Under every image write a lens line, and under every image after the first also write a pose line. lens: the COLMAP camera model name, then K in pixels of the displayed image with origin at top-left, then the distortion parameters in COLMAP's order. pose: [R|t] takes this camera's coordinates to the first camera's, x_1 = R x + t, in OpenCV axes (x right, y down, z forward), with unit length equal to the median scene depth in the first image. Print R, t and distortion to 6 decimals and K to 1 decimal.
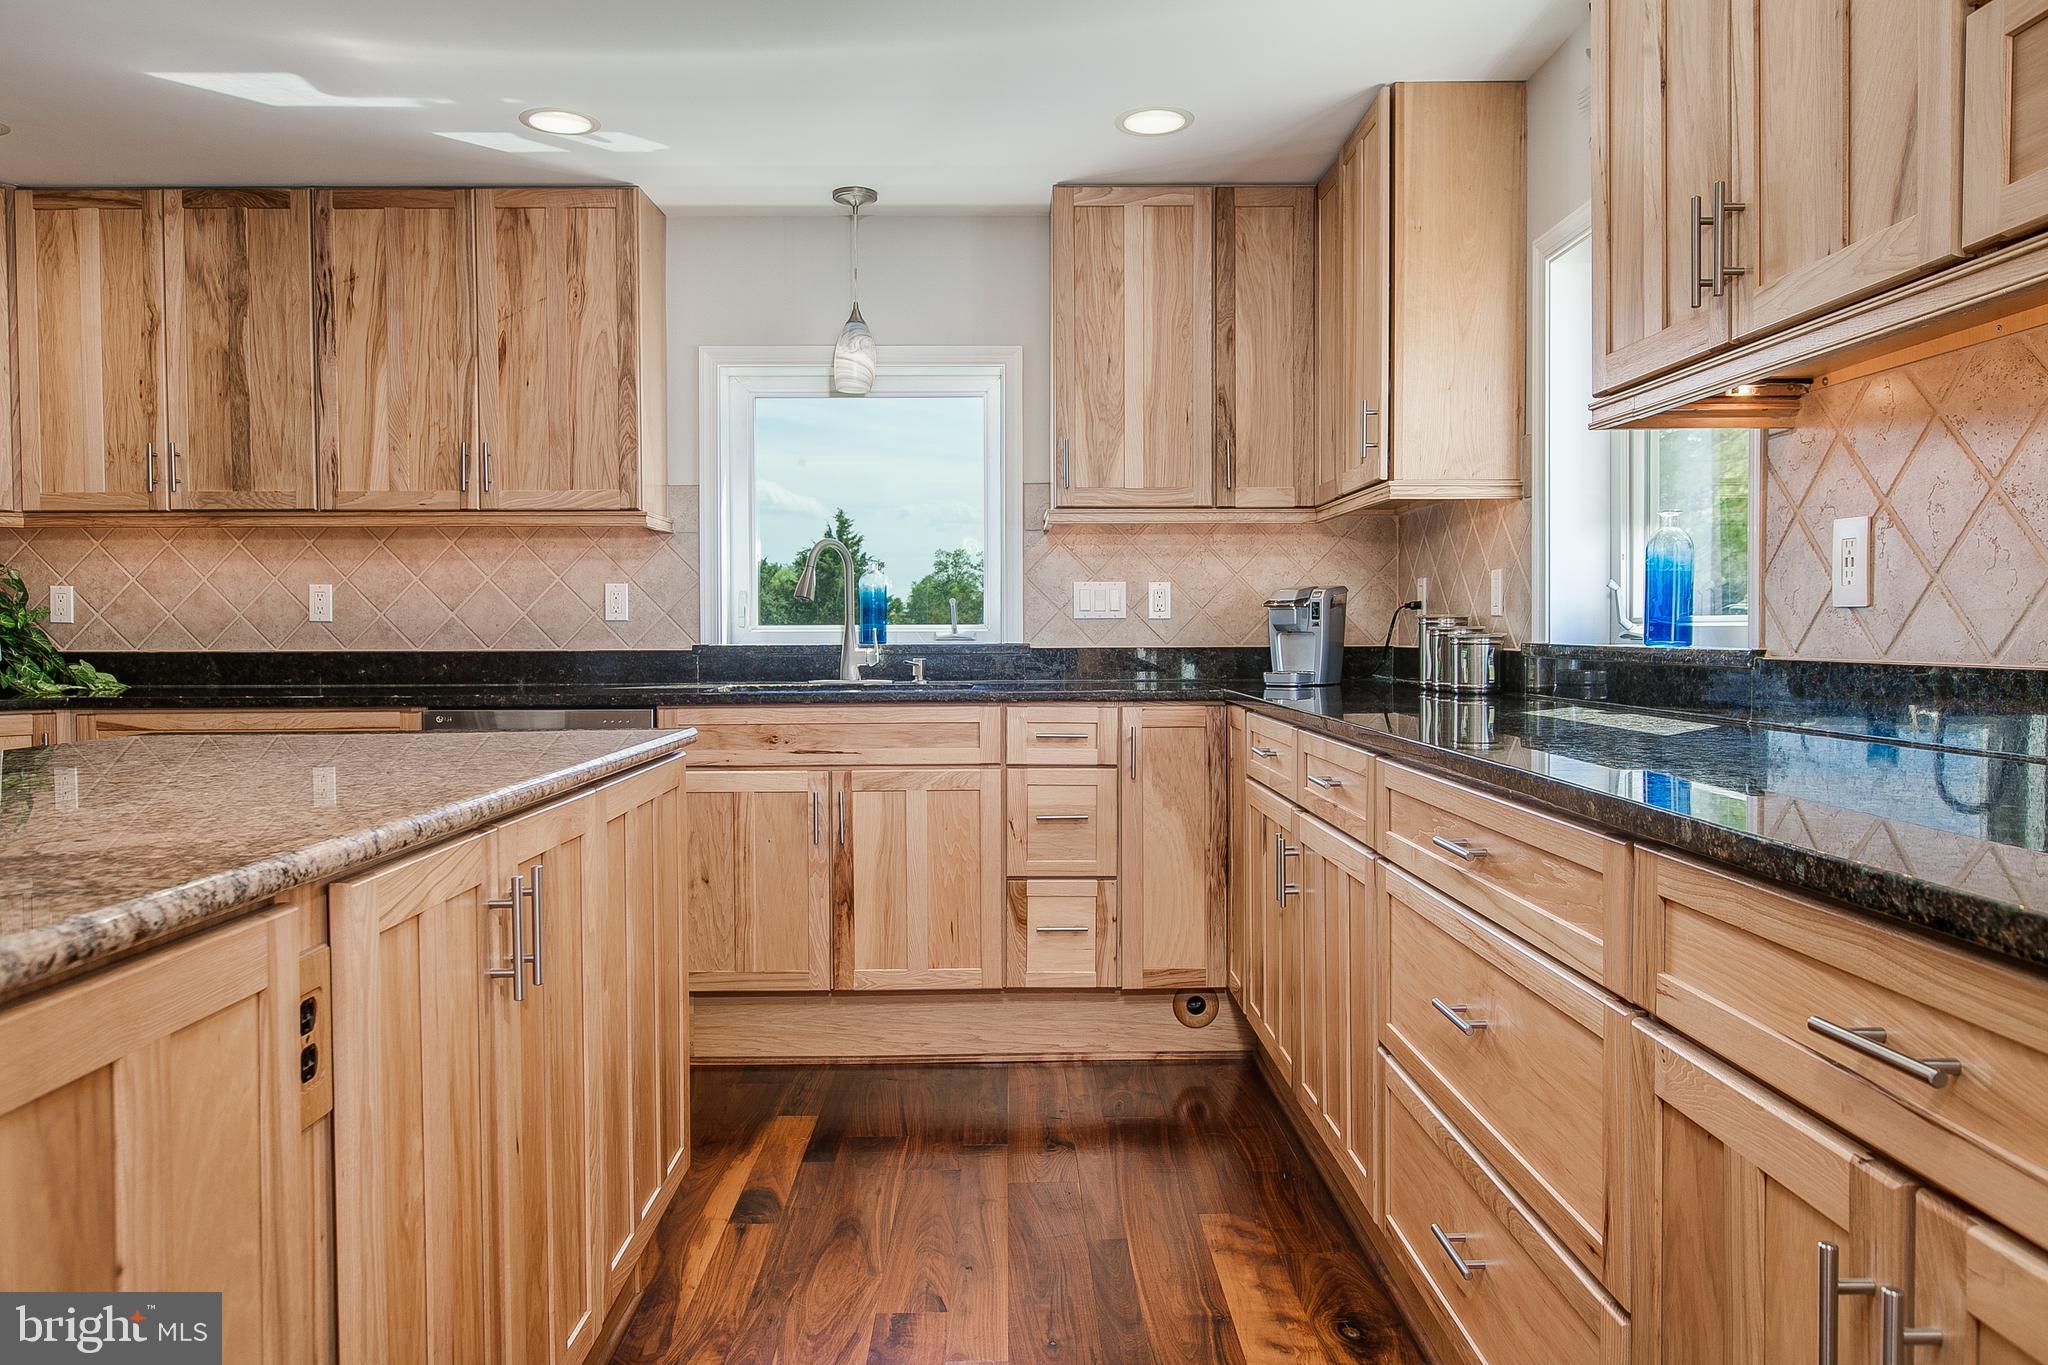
lens RADIAL K [[1445.5, 0, 1019.6], [0, 1445.5, 669.5], [0, 0, 1]] dist [0.003788, -0.002933]
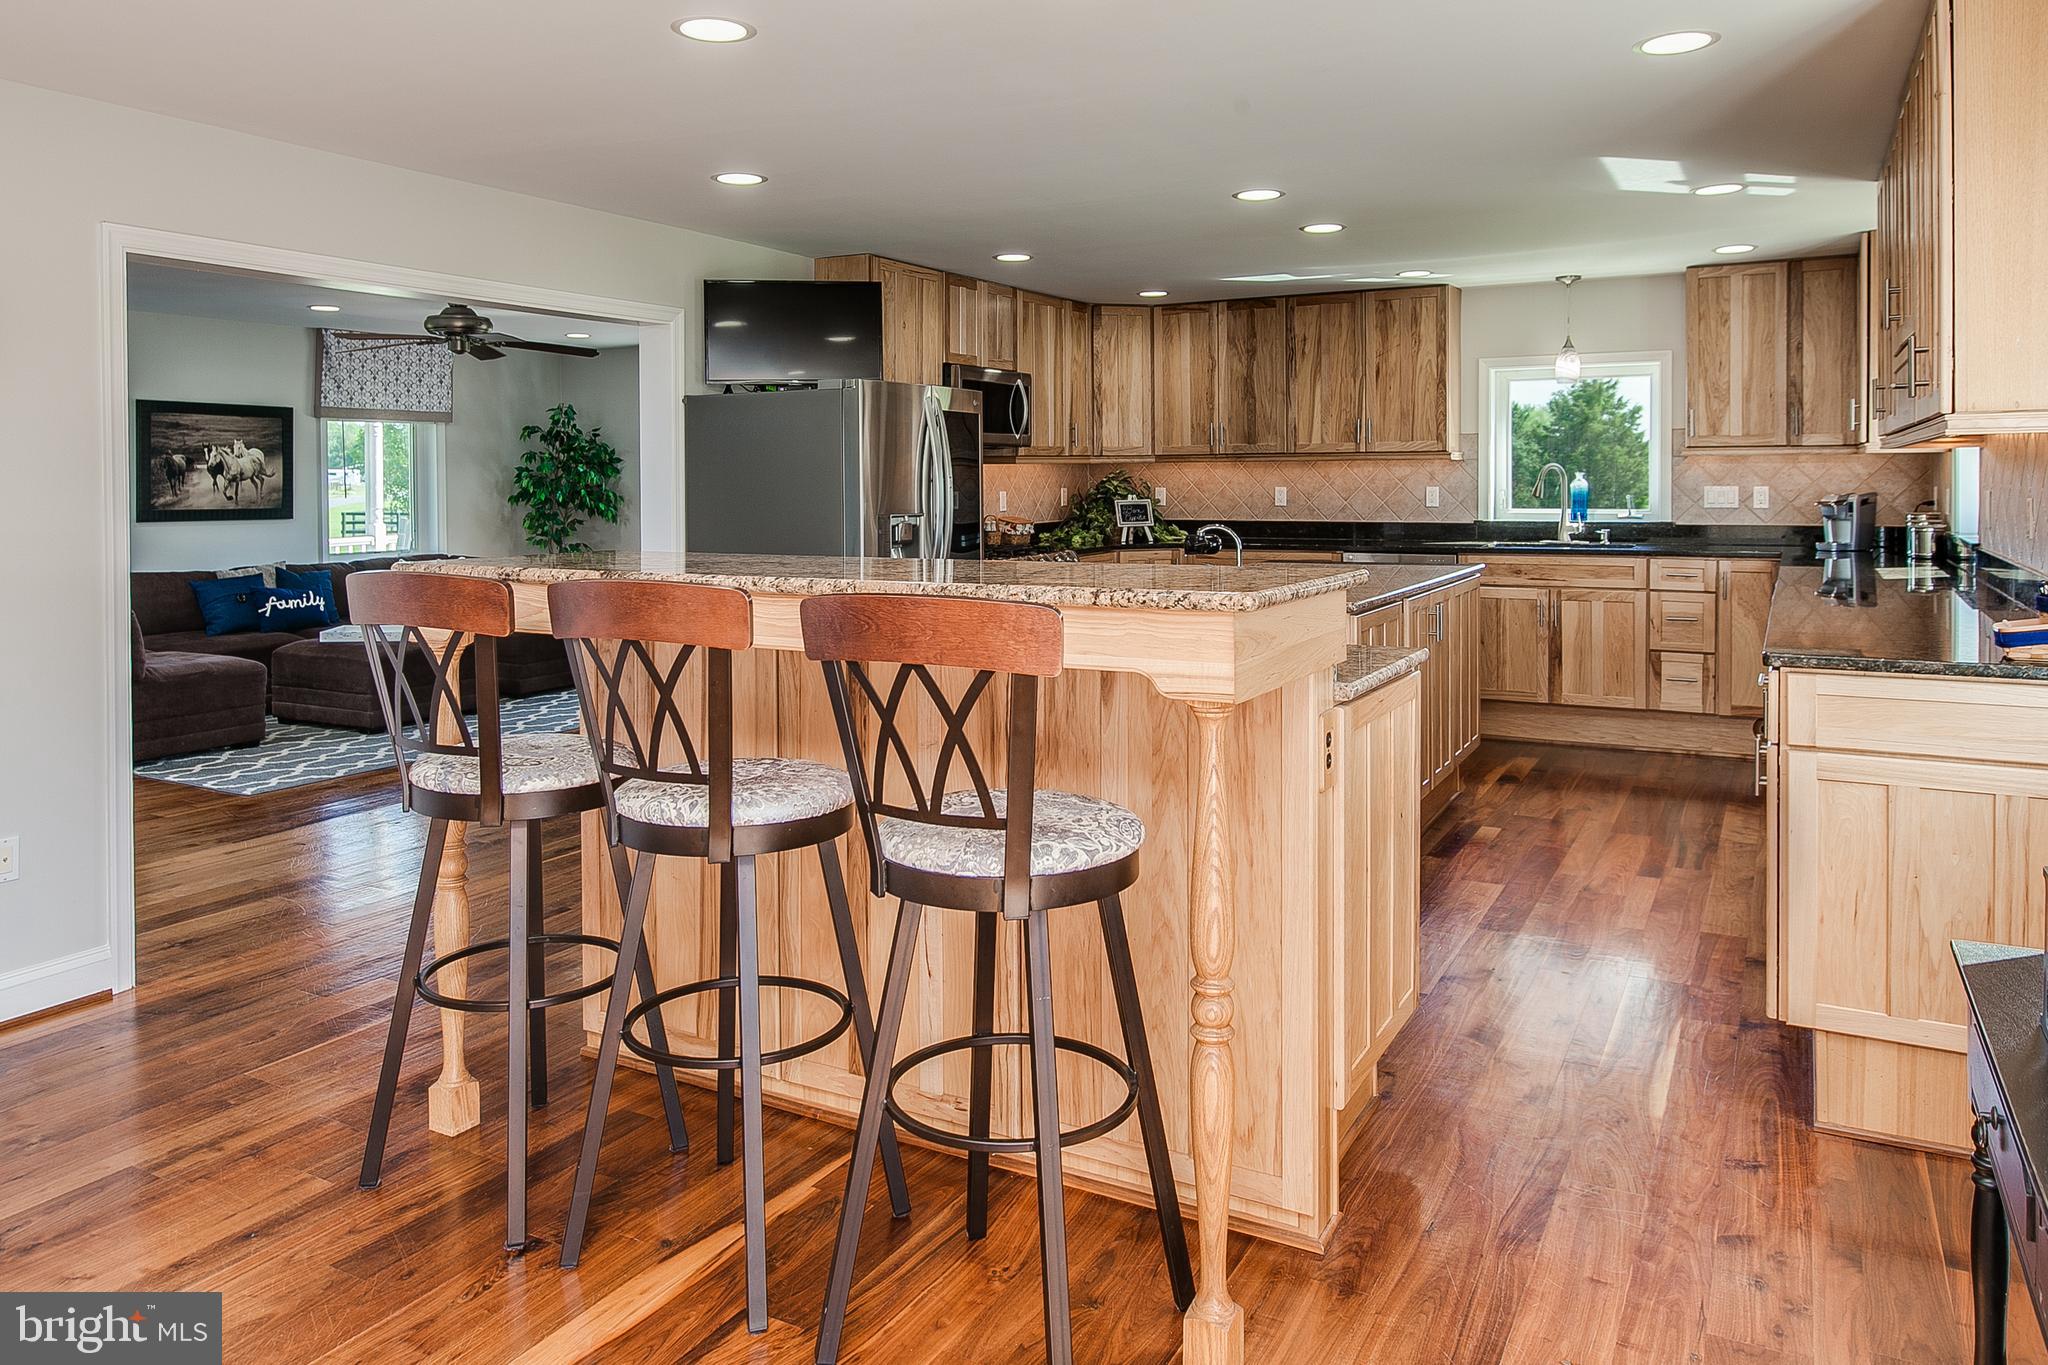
lens RADIAL K [[1400.8, 0, 1015.3], [0, 1400.8, 501.7], [0, 0, 1]] dist [0.004388, -0.002550]
pose [[0.869066, 0.007072, -0.494646, 0.163665], [-0.009254, 0.999955, -0.001962, -0.034350], [0.494610, 0.006282, 0.869092, -0.921516]]
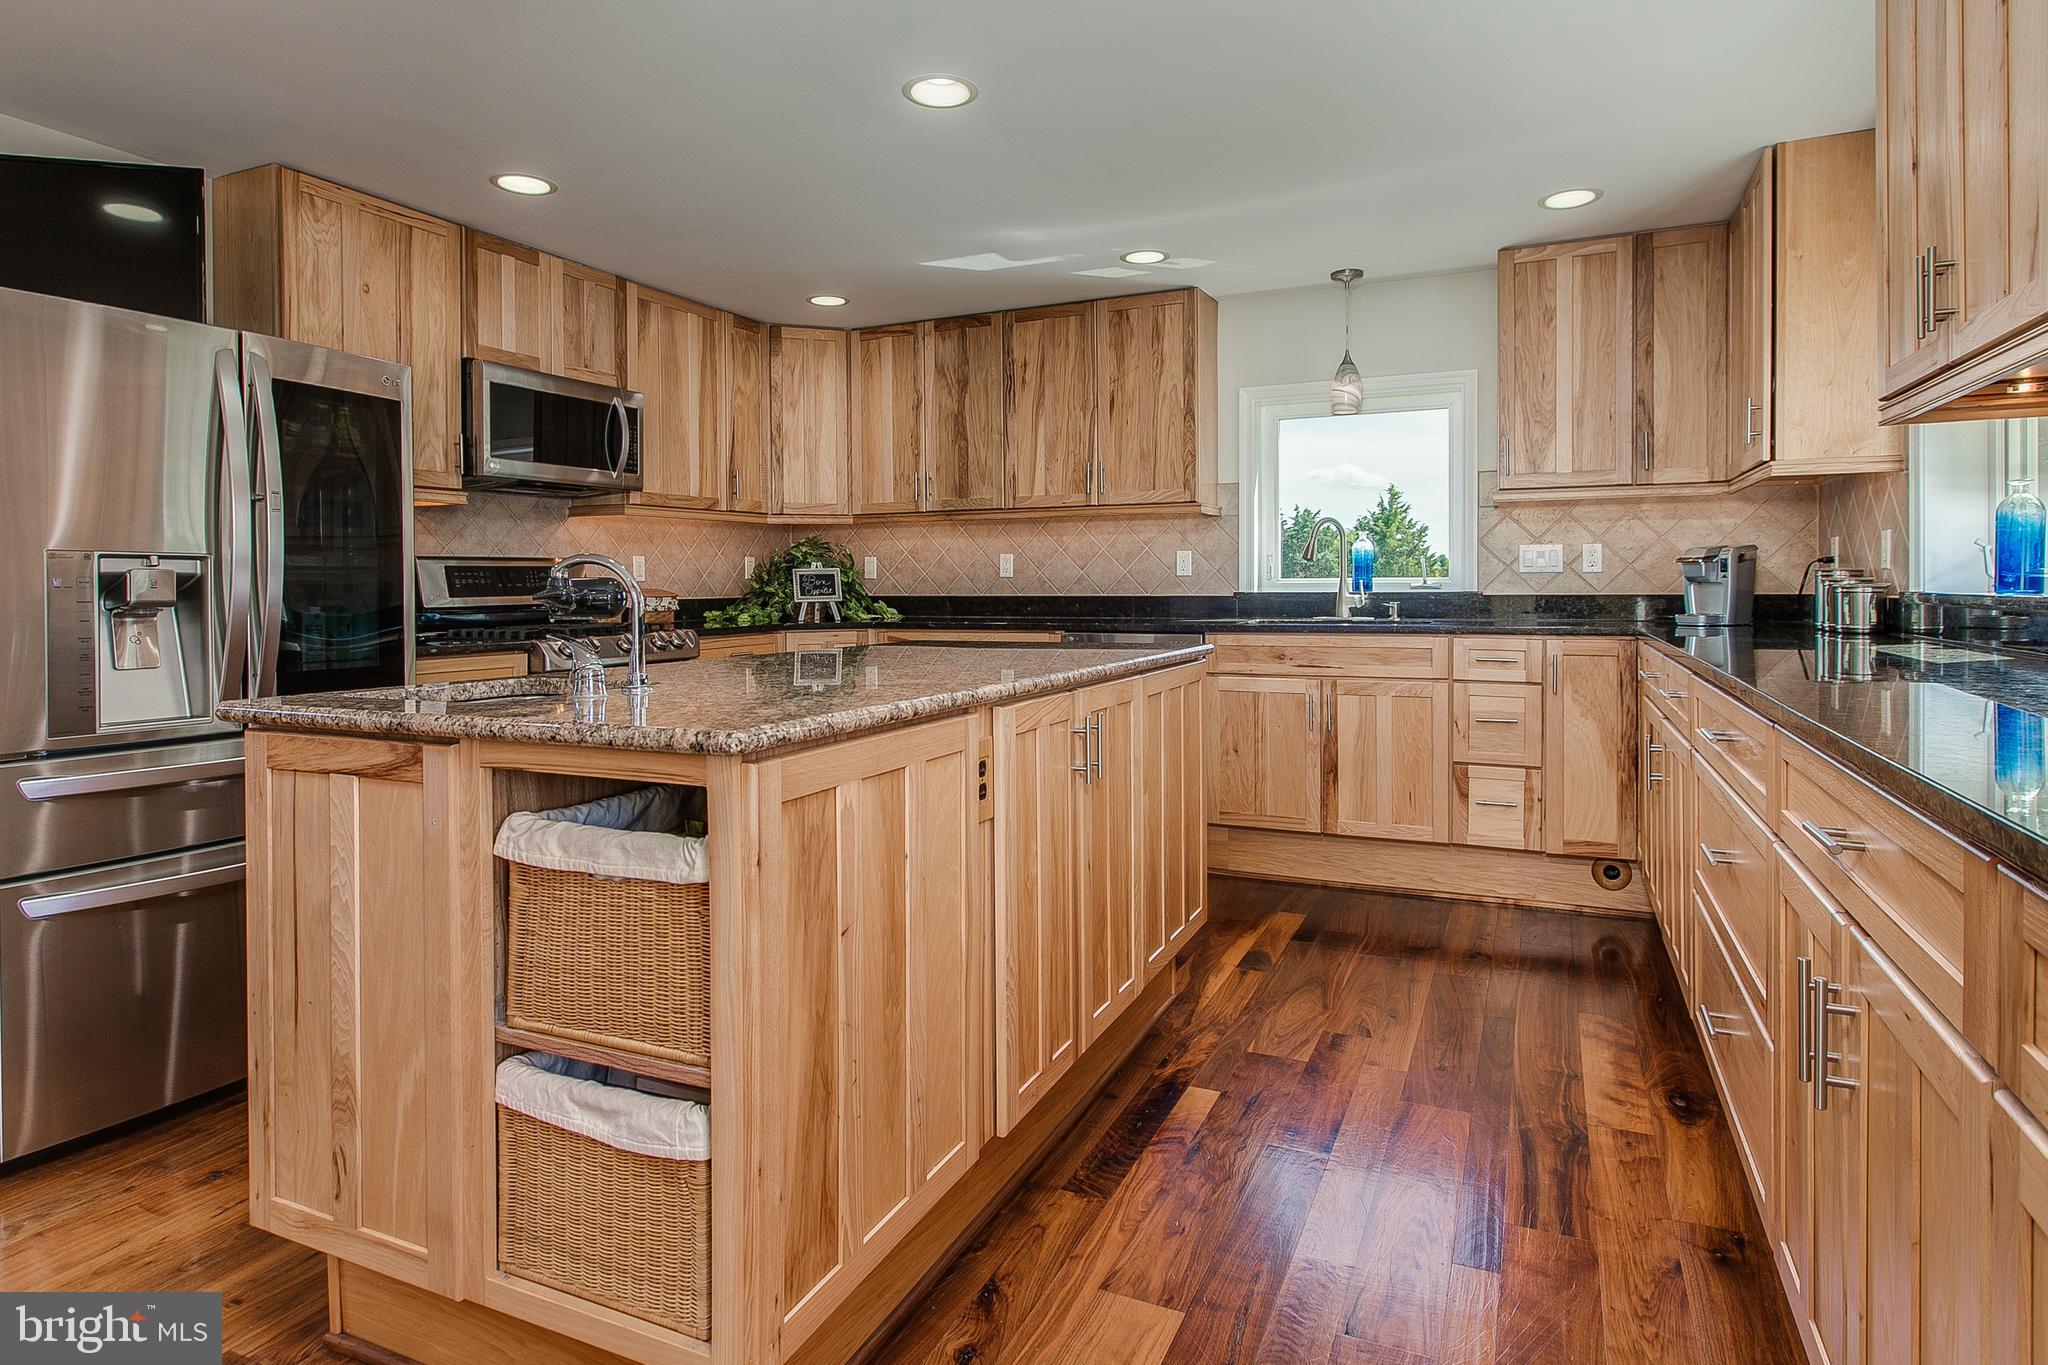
lens RADIAL K [[1120.8, 0, 1021.4], [0, 1120.8, 598.8], [0, 0, 1]] dist [0.006445, 0.001108]
pose [[0.902972, 0.004266, -0.429678, 0.073702], [-0.009221, 0.999913, -0.009450, 0.002799], [0.429601, 0.012495, 0.902933, -0.128138]]
